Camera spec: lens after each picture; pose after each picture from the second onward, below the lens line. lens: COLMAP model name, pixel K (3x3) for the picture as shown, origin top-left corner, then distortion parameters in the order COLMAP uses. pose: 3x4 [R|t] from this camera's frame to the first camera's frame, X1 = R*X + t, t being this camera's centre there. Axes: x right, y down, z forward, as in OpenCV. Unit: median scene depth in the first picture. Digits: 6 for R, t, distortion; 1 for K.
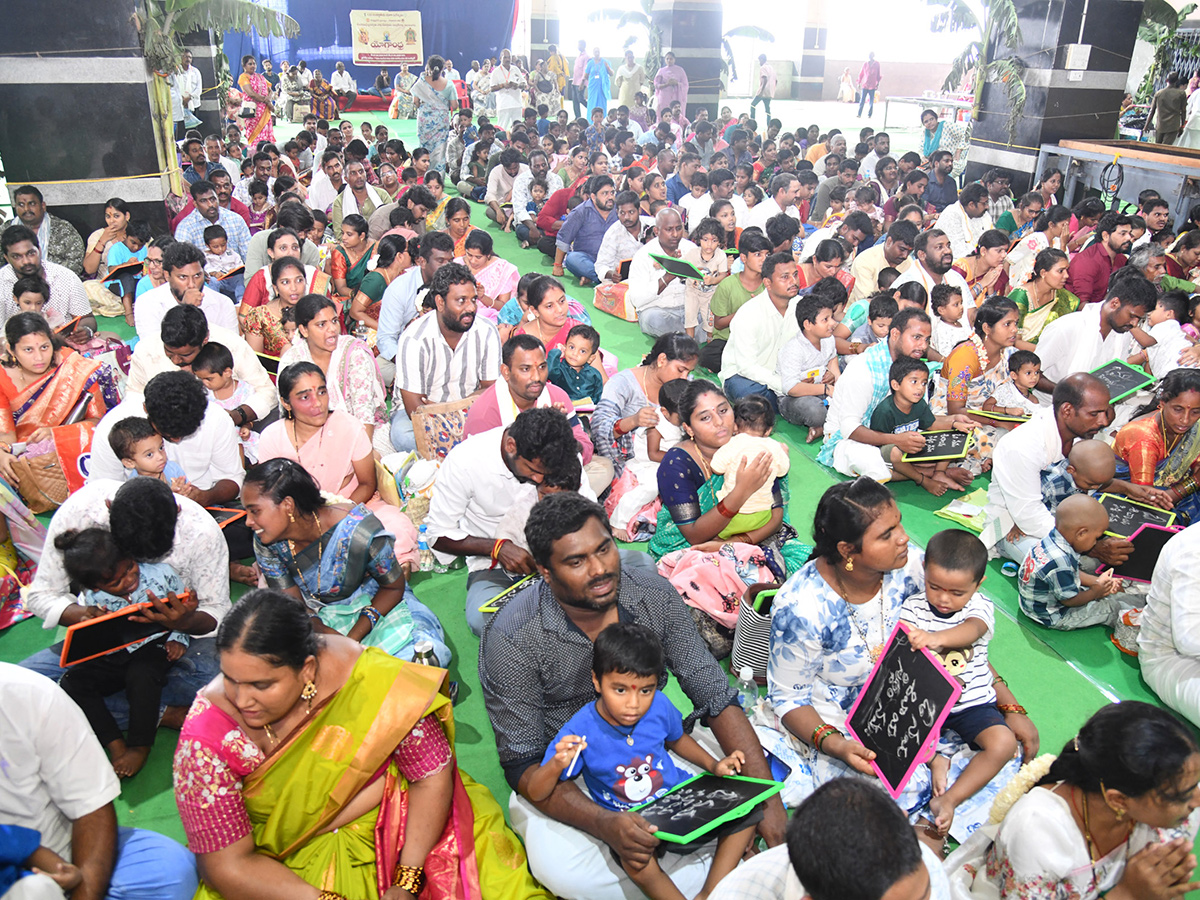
lens RADIAL K [[925.8, 0, 593.2], [0, 925.8, 445.1], [0, 0, 1]] dist [-0.000146, 0.006609]
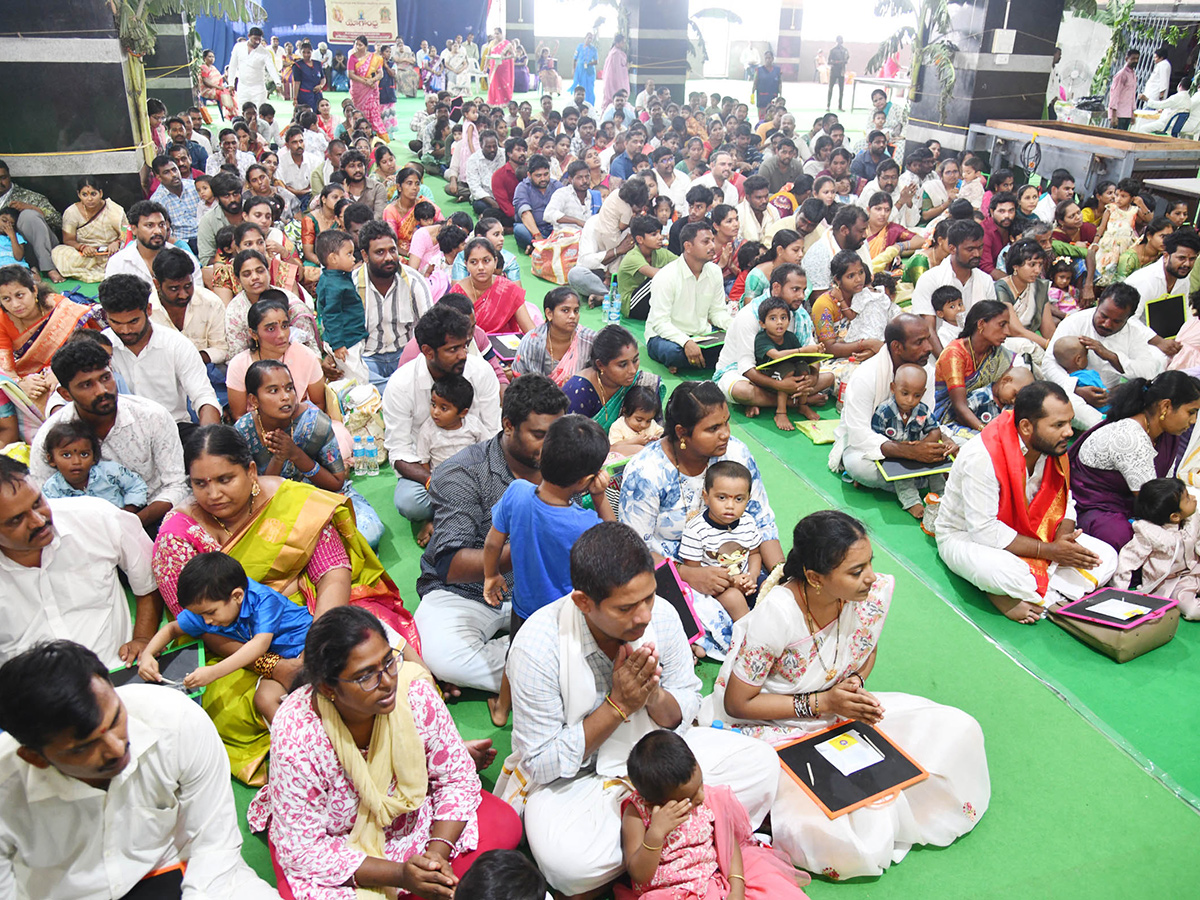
lens RADIAL K [[978.5, 0, 600.0], [0, 978.5, 450.0], [0, 0, 1]] dist [0.005464, 0.005925]
pose [[0.999963, 0.001184, 0.008485, 0.051456], [-0.001227, 0.999986, 0.005059, 0.041996], [-0.008479, -0.005069, 0.999951, -0.116849]]
